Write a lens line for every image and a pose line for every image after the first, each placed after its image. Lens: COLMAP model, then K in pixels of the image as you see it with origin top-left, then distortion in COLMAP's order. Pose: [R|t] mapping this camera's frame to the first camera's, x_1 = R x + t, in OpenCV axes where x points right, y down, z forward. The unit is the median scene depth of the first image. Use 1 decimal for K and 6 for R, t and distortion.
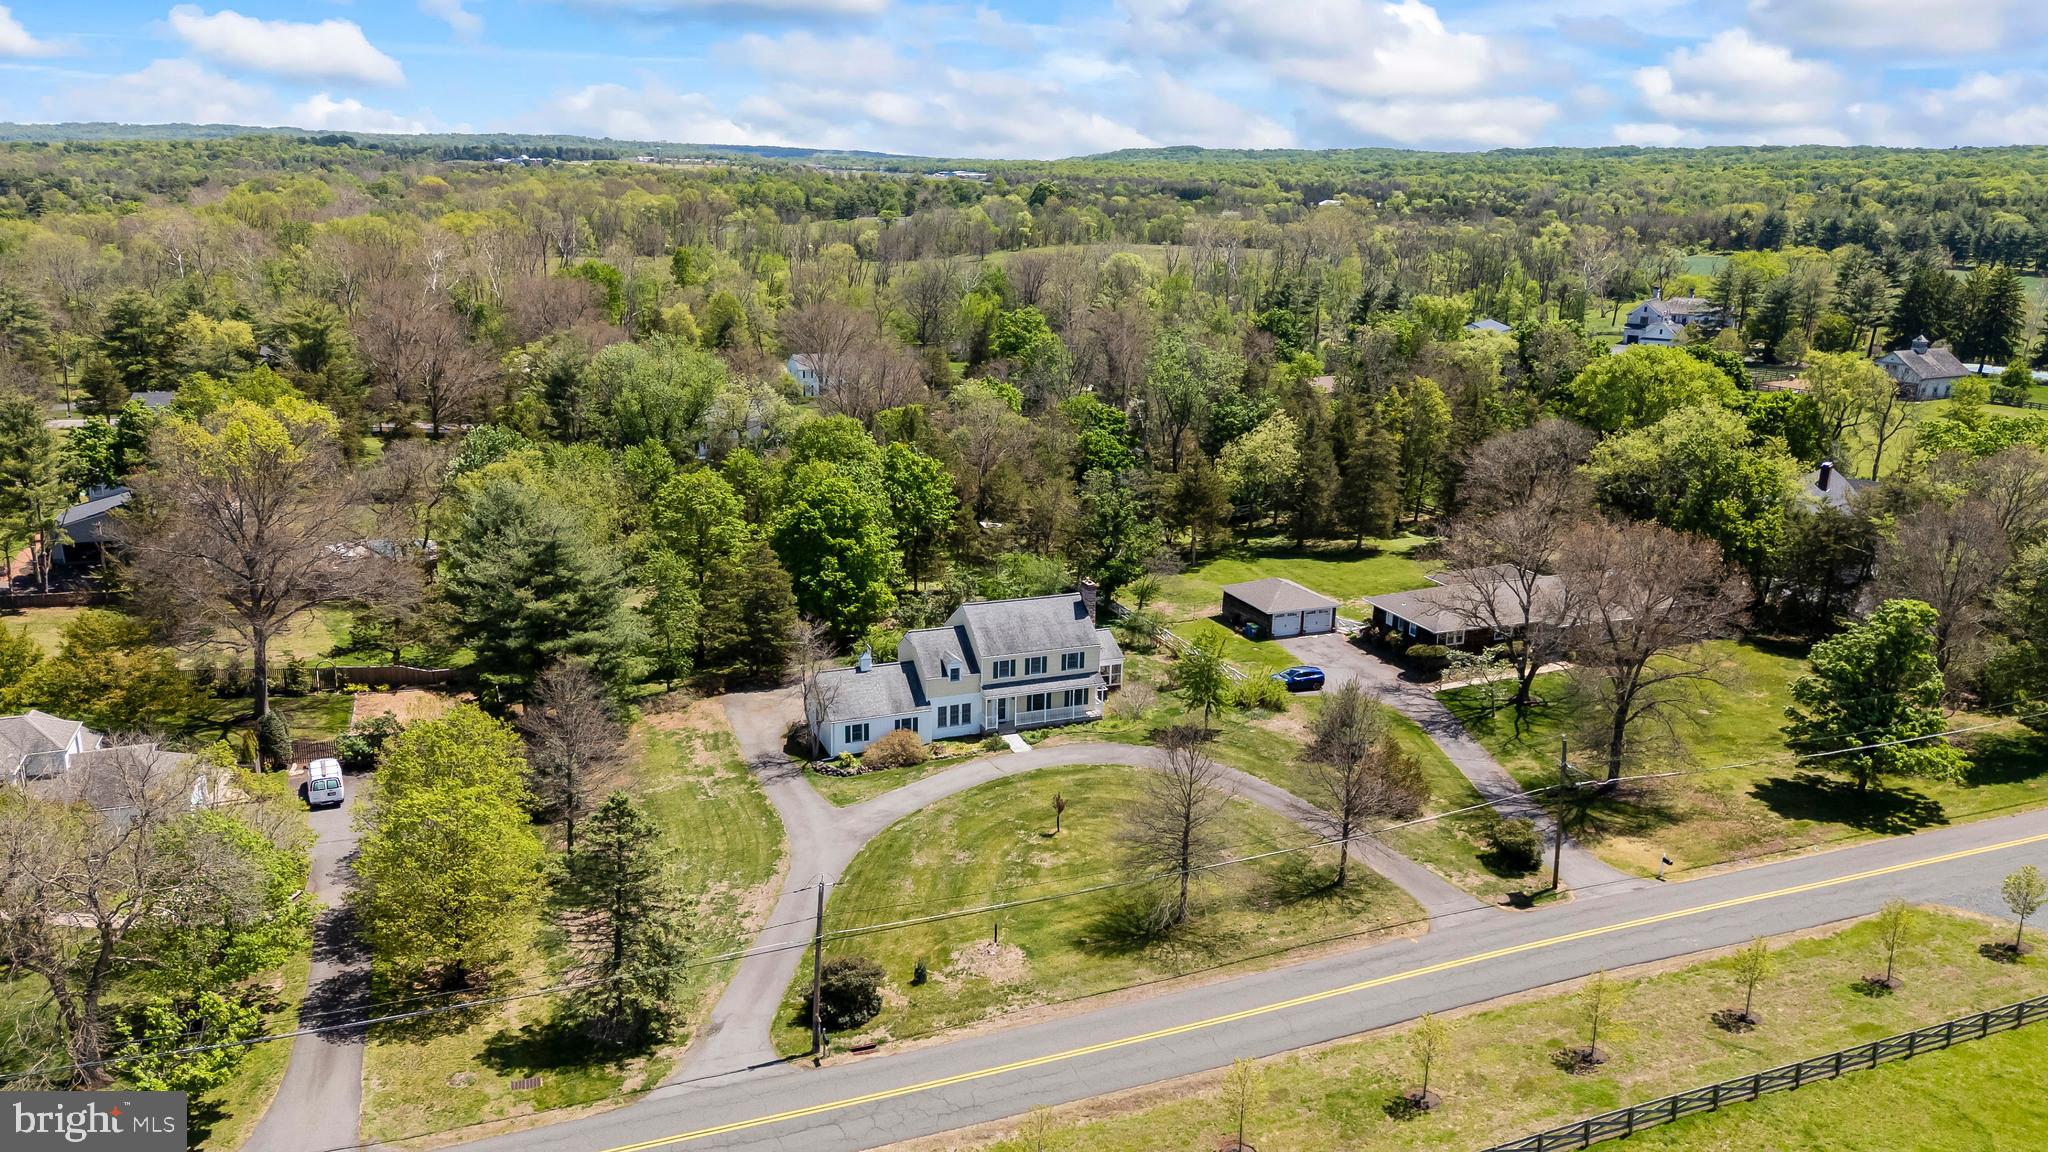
lens RADIAL K [[1496.4, 0, 1072.7], [0, 1496.4, 578.8], [0, 0, 1]] dist [0.057776, -0.005764]
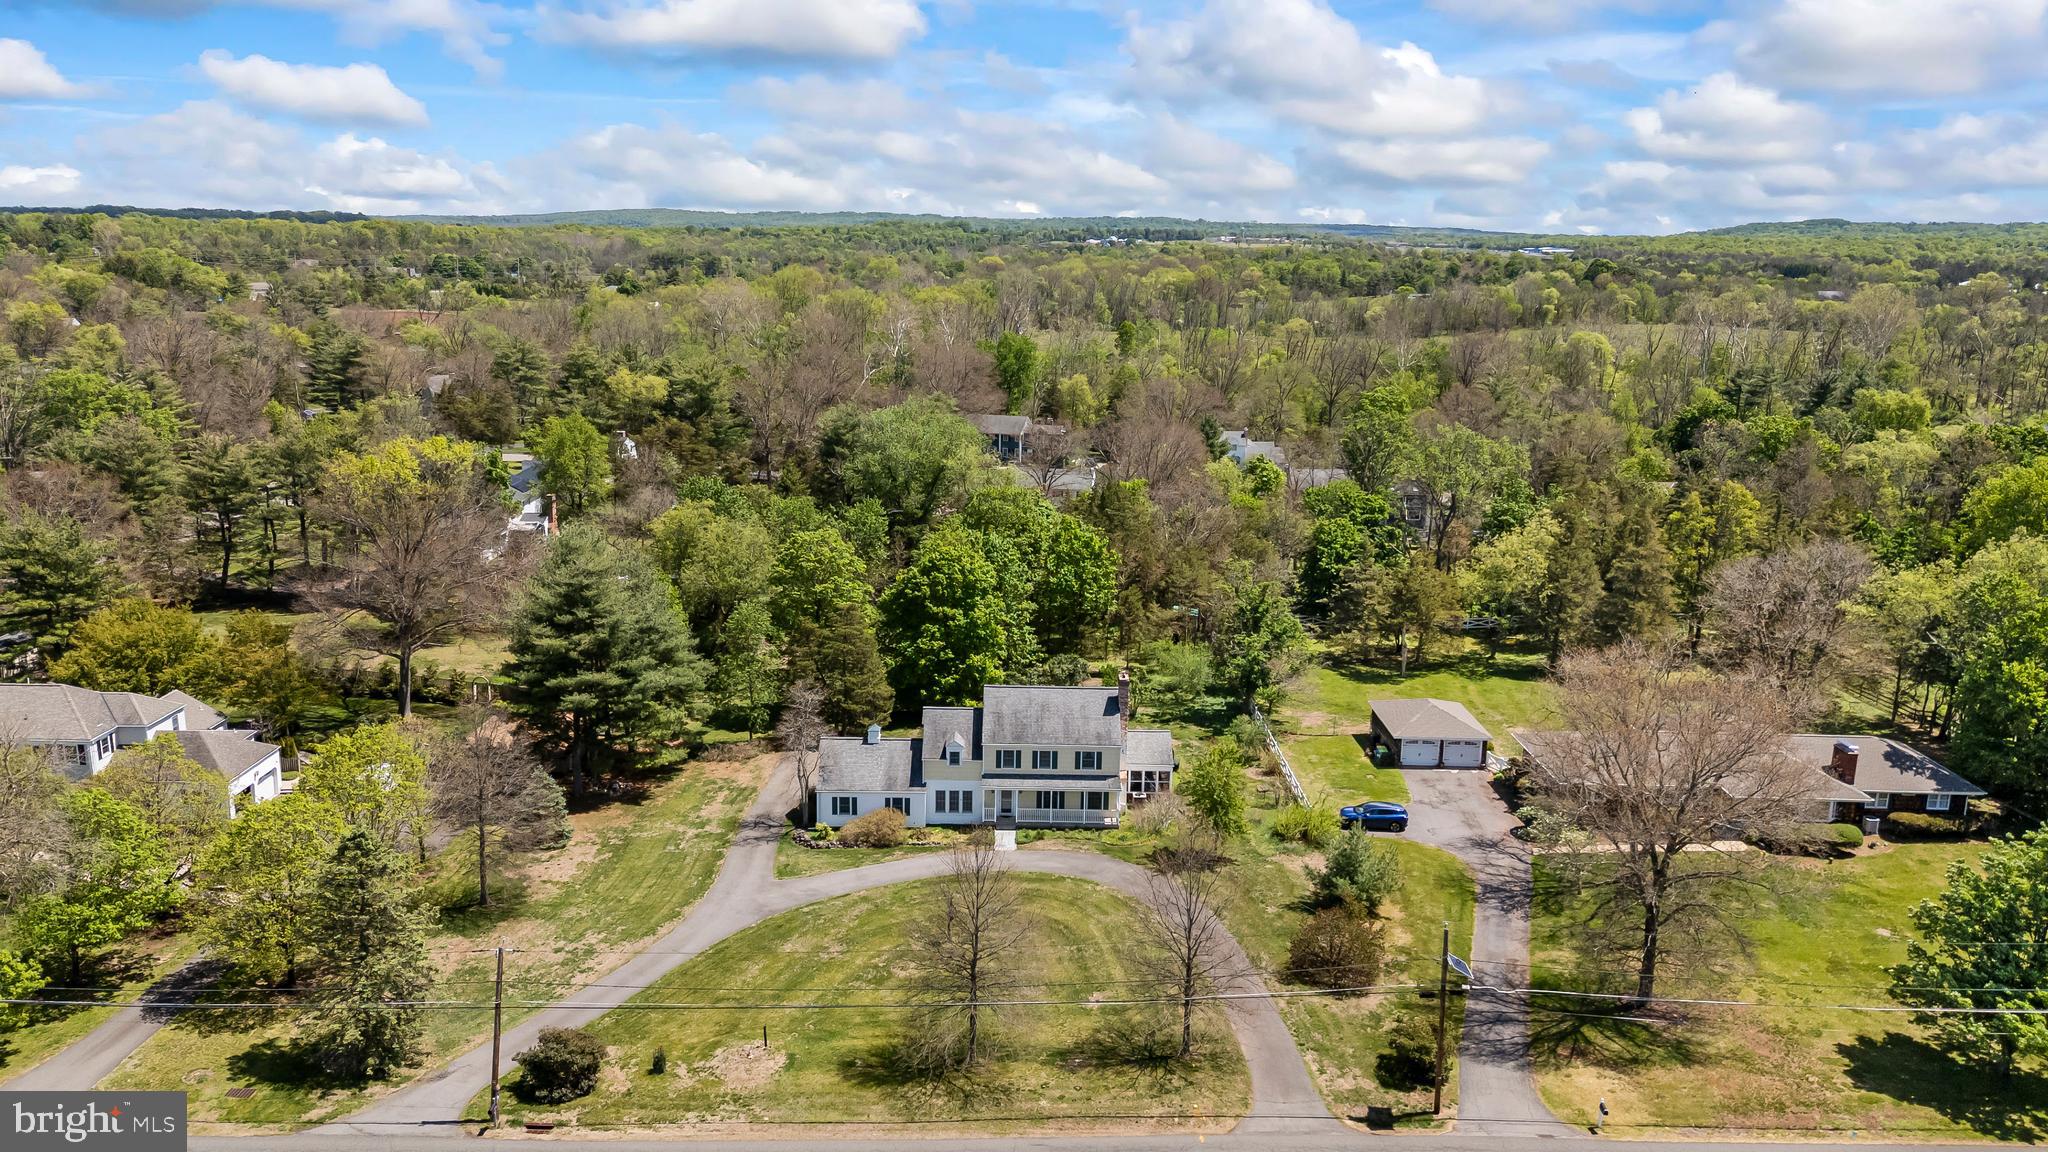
lens RADIAL K [[1519.6, 0, 1028.9], [0, 1519.6, 619.1], [0, 0, 1]] dist [0.078324, -0.069132]
pose [[0.928861, 0.090971, -0.359083, 0.307333], [-0.100640, 0.994888, -0.008283, -0.020423], [0.356494, 0.043832, 0.933269, 0.123170]]
